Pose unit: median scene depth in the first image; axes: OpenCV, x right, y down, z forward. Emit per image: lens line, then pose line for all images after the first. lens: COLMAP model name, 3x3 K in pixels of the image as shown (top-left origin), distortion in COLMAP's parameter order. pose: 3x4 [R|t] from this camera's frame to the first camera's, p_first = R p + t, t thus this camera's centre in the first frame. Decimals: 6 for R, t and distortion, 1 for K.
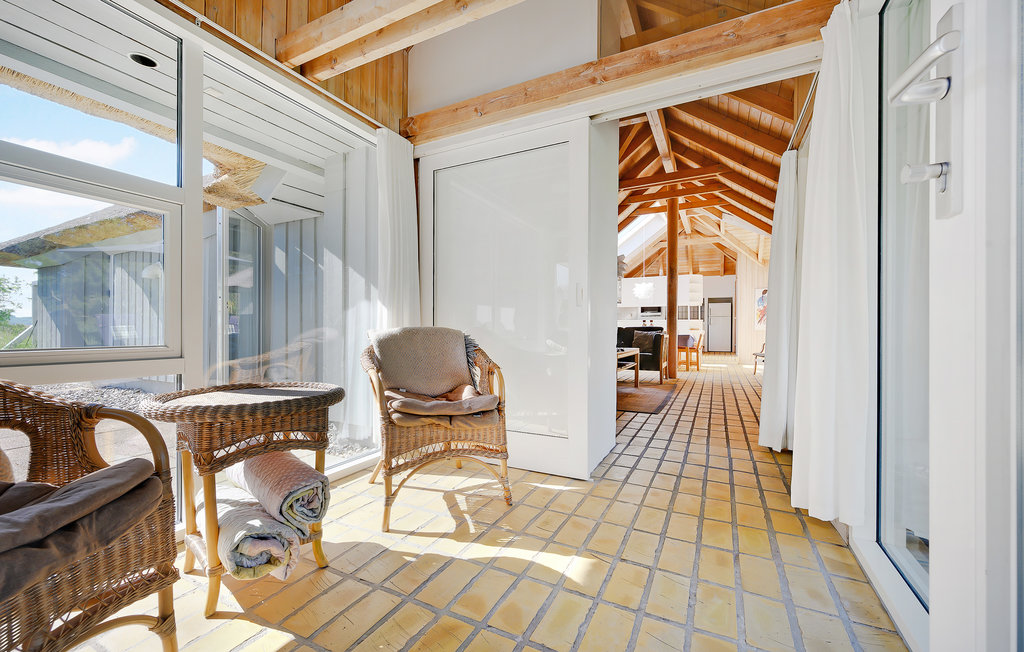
lens RADIAL K [[409.6, 0, 513.1], [0, 409.6, 327.6], [0, 0, 1]] dist [-0.001486, -0.000030]
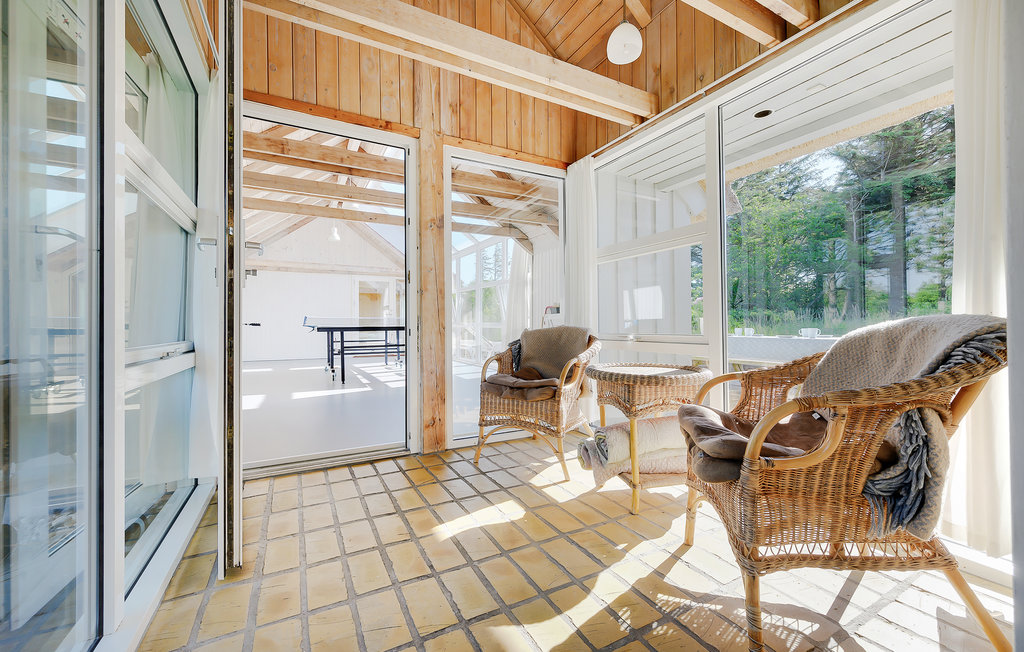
lens RADIAL K [[409.6, 0, 512.5], [0, 409.6, 326.5], [0, 0, 1]] dist [-0.001486, -0.000030]
pose [[-0.574600, -0.004095, -0.818424, 0.696879], [0.003230, 0.999968, -0.007271, 0.019452], [0.818428, -0.006821, -0.574569, 1.279242]]
